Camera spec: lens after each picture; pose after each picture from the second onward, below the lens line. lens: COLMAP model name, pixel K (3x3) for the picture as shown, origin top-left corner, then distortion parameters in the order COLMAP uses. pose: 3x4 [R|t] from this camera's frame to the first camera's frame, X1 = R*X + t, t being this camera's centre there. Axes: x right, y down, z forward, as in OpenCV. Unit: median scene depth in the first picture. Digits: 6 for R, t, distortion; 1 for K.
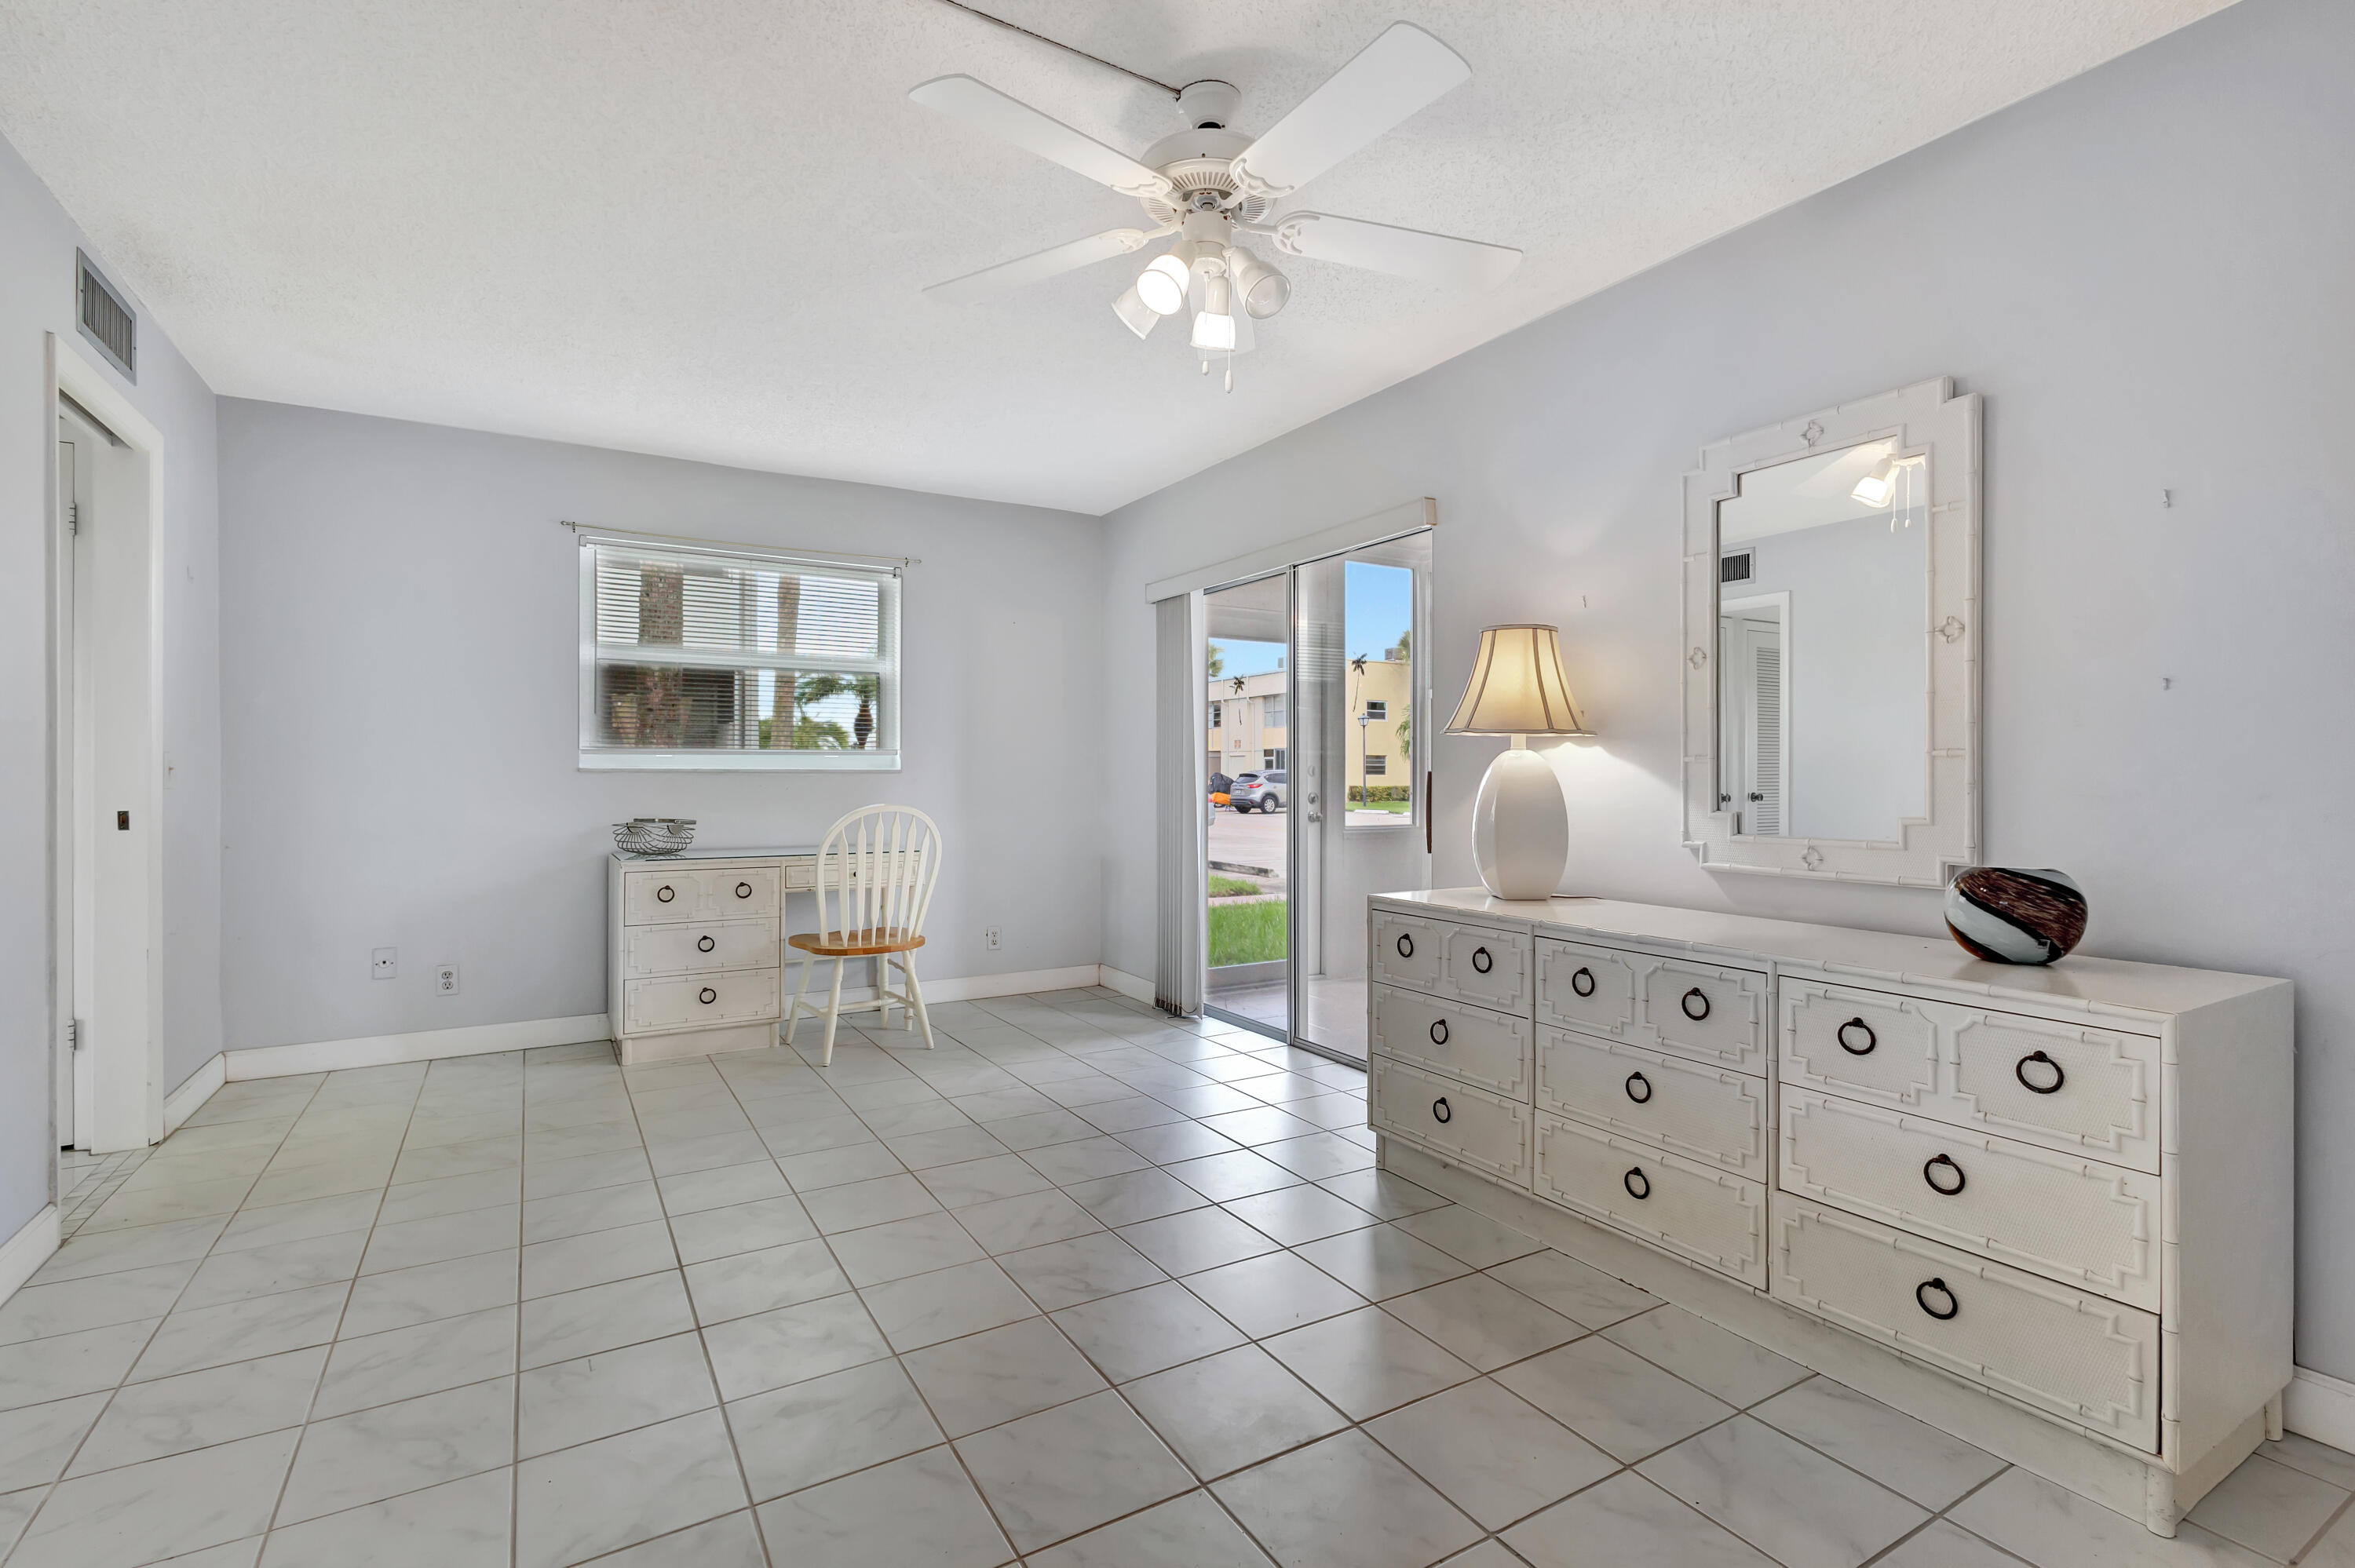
lens RADIAL K [[1088.9, 0, 1162.7], [0, 1088.9, 766.0], [0, 0, 1]] dist [-0.000943, 0.000265]
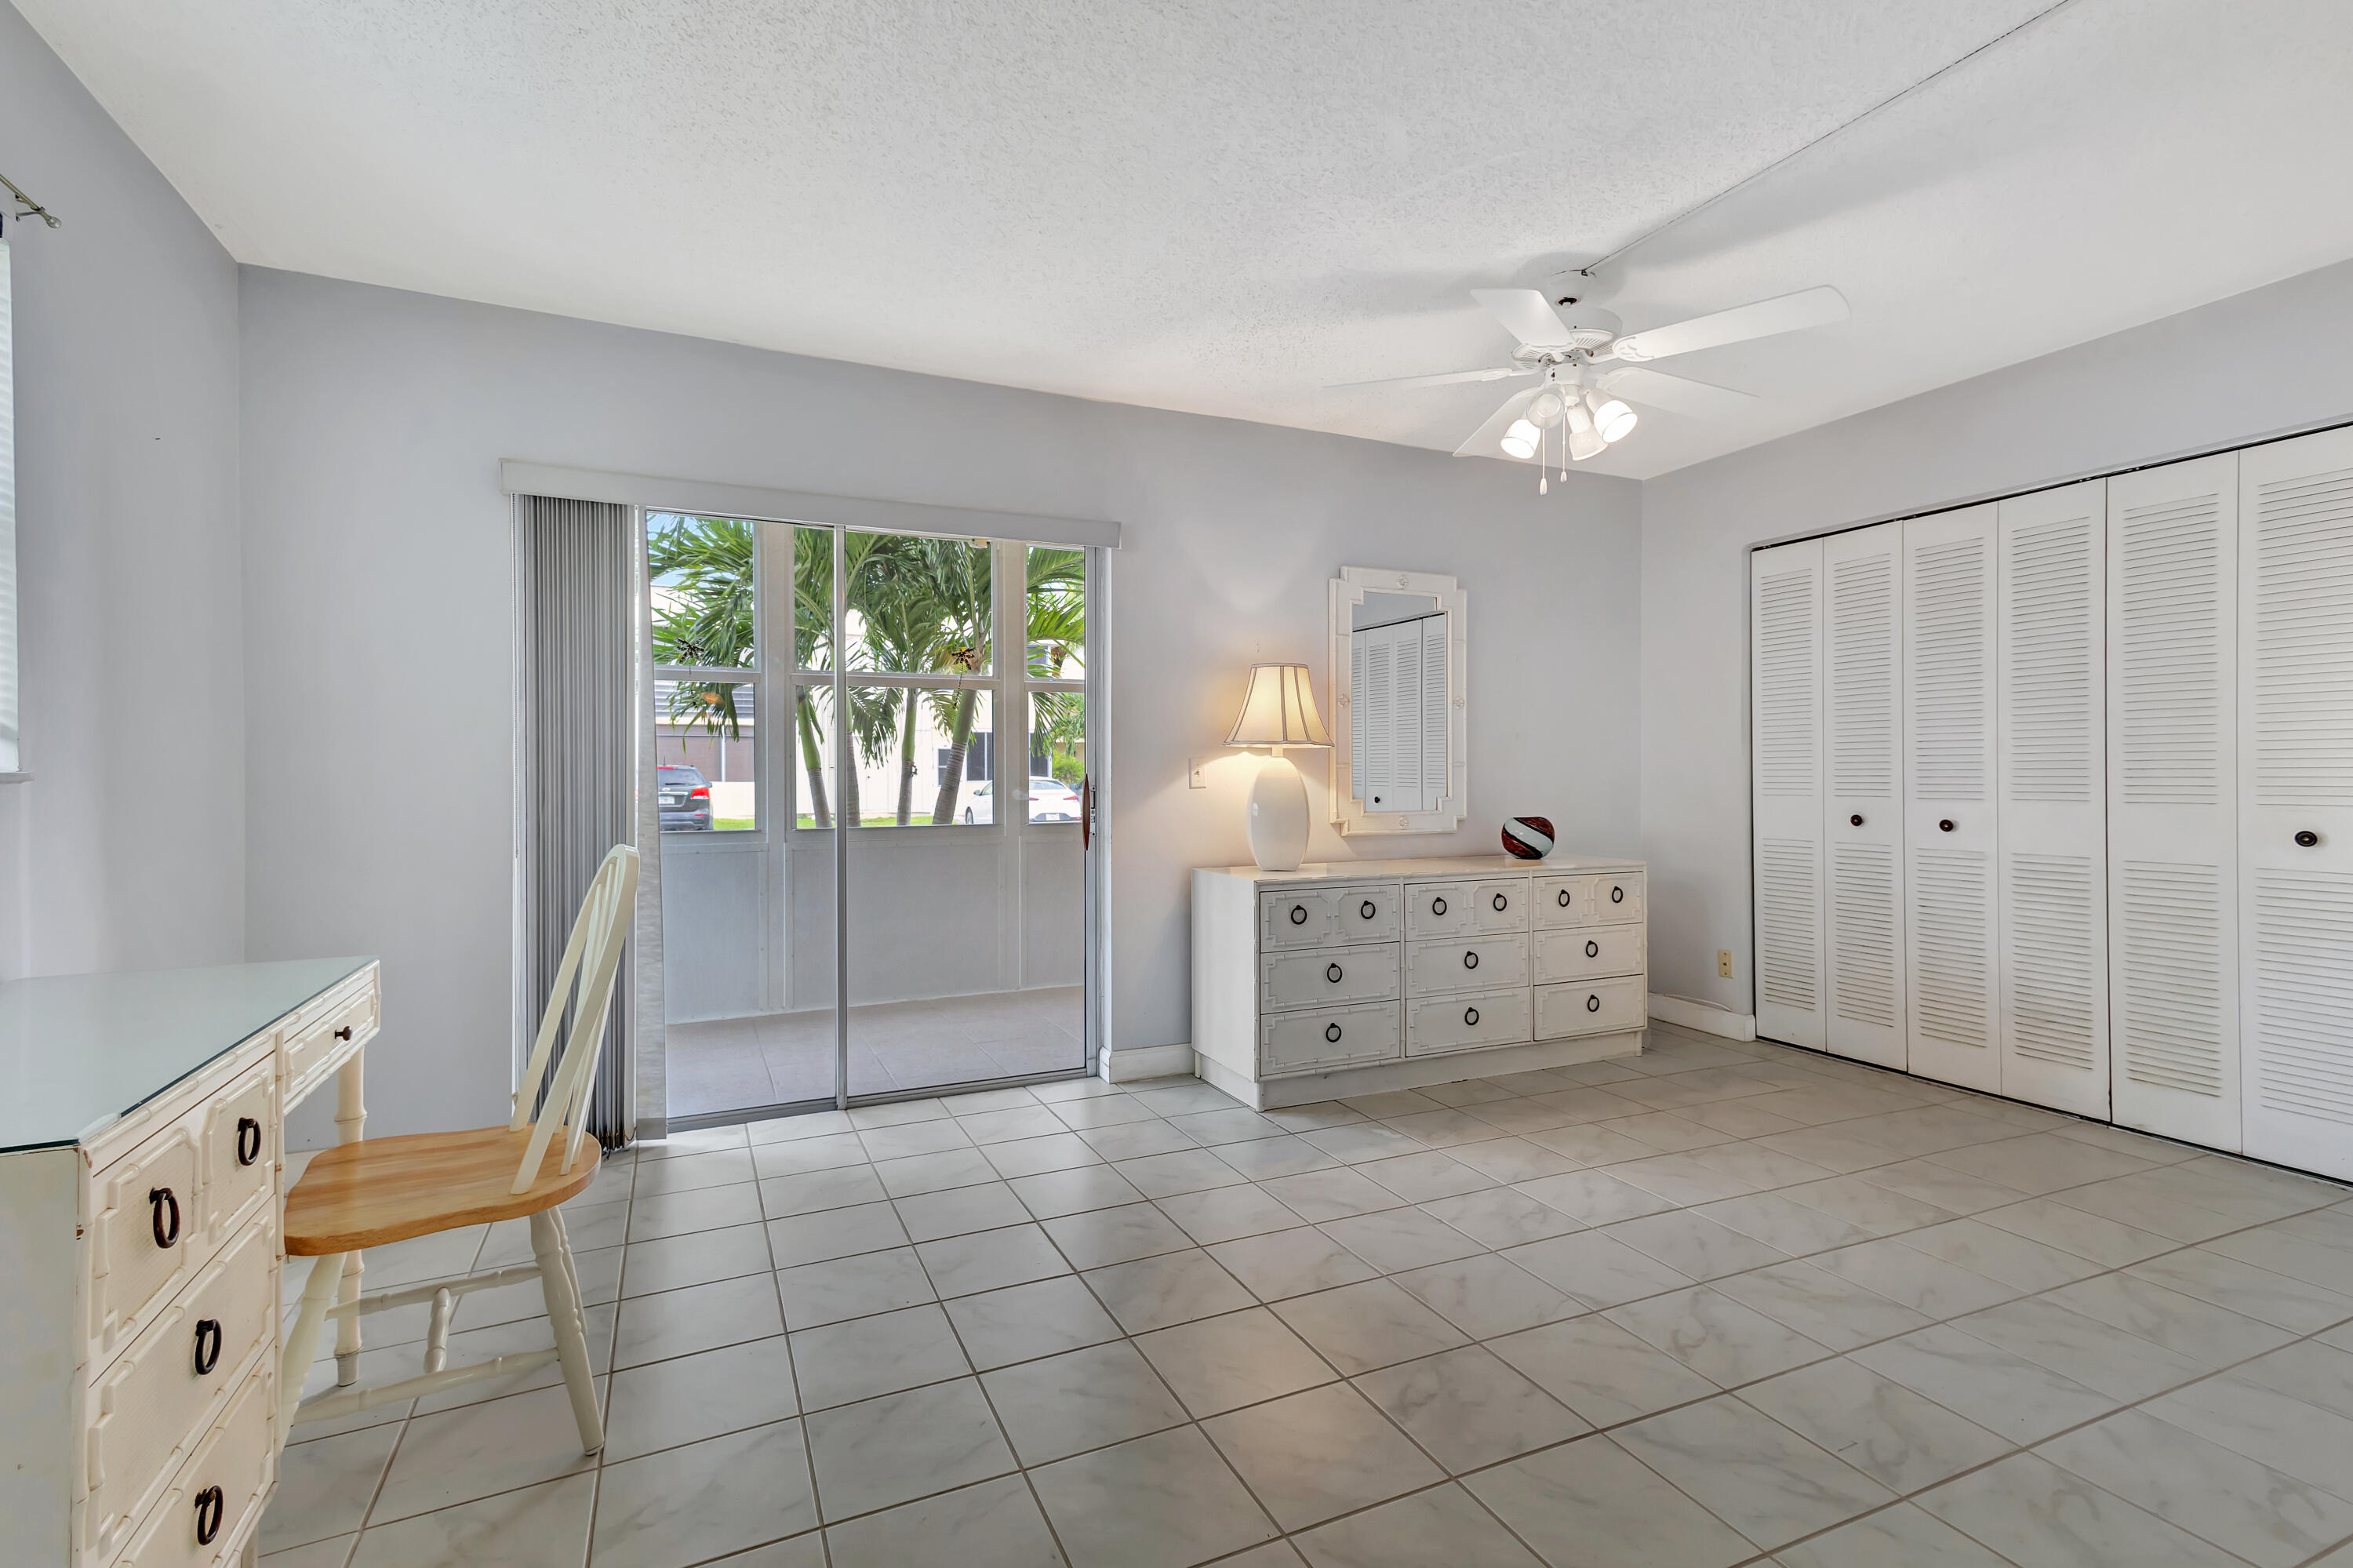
lens RADIAL K [[1088.1, 0, 1161.7], [0, 1088.1, 766.0], [0, 0, 1]] dist [-0.000943, 0.000265]
pose [[0.108756, -0.000633, 0.994068, -1.138386], [-0.005357, 0.999985, 0.001222, -0.006076], [-0.994054, -0.005458, 0.108751, 1.132937]]
